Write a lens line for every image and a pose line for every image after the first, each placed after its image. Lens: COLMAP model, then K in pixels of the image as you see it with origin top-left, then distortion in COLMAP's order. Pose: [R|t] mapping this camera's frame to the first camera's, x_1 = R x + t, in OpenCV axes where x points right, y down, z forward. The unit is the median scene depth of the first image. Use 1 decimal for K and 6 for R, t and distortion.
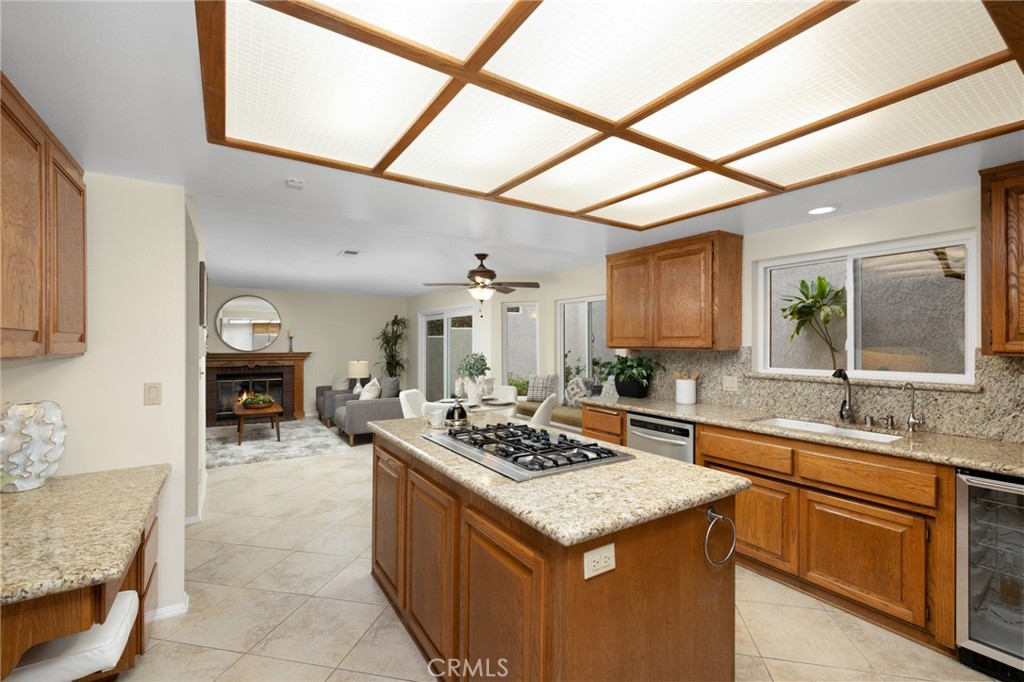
lens RADIAL K [[441.2, 0, 512.0], [0, 441.2, 341.0], [0, 0, 1]] dist [0.001036, 0.000020]
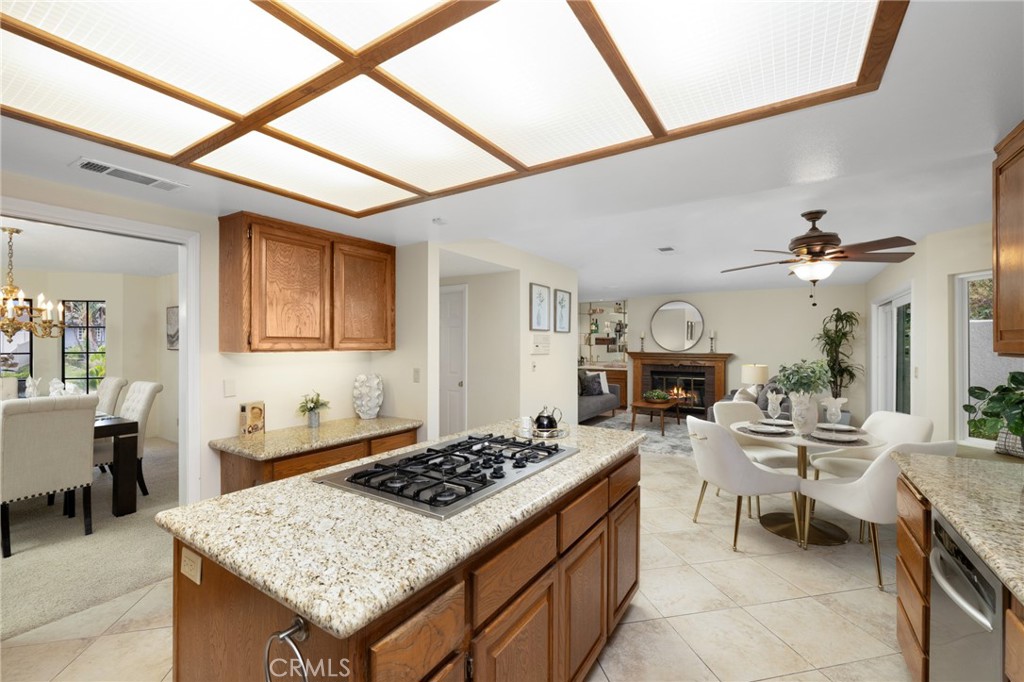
lens RADIAL K [[426.2, 0, 515.1], [0, 426.2, 342.2], [0, 0, 1]] dist [-0.000319, -0.000096]
pose [[0.412112, -0.002219, -0.911130, 0.296892], [0.002287, 0.999996, -0.001401, 0.001311], [0.911130, -0.001507, 0.412116, 0.276958]]
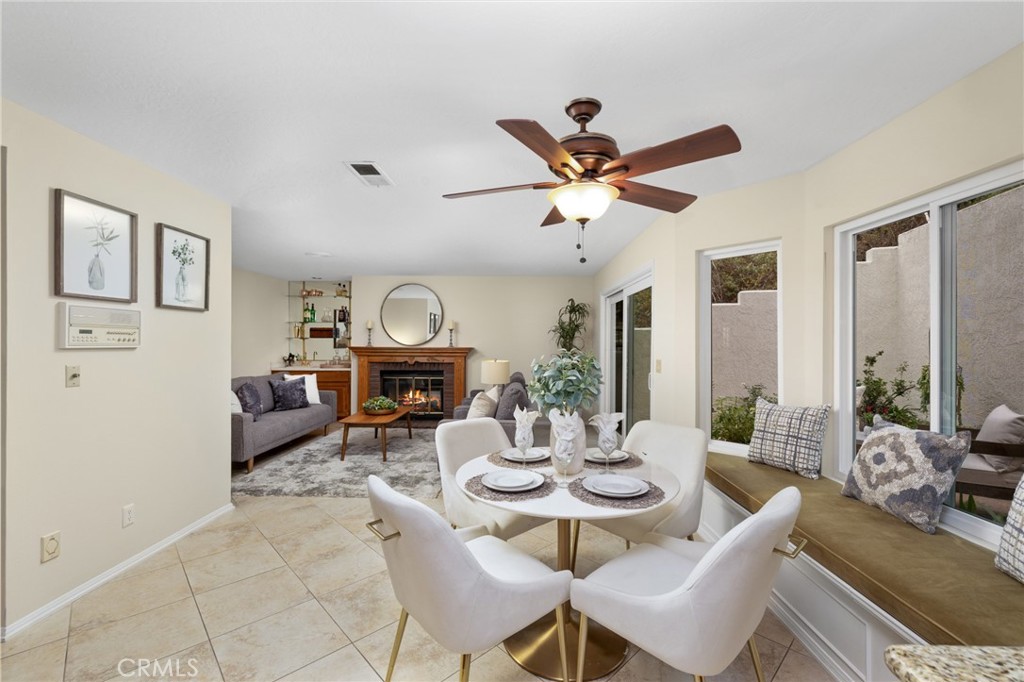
lens RADIAL K [[426.2, 0, 515.1], [0, 426.2, 342.2], [0, 0, 1]] dist [-0.000319, -0.000096]
pose [[0.832397, 0.004685, -0.554160, 0.084779], [-0.001483, 0.999980, 0.006225, 0.015096], [0.554178, -0.004360, 0.832387, 0.564678]]
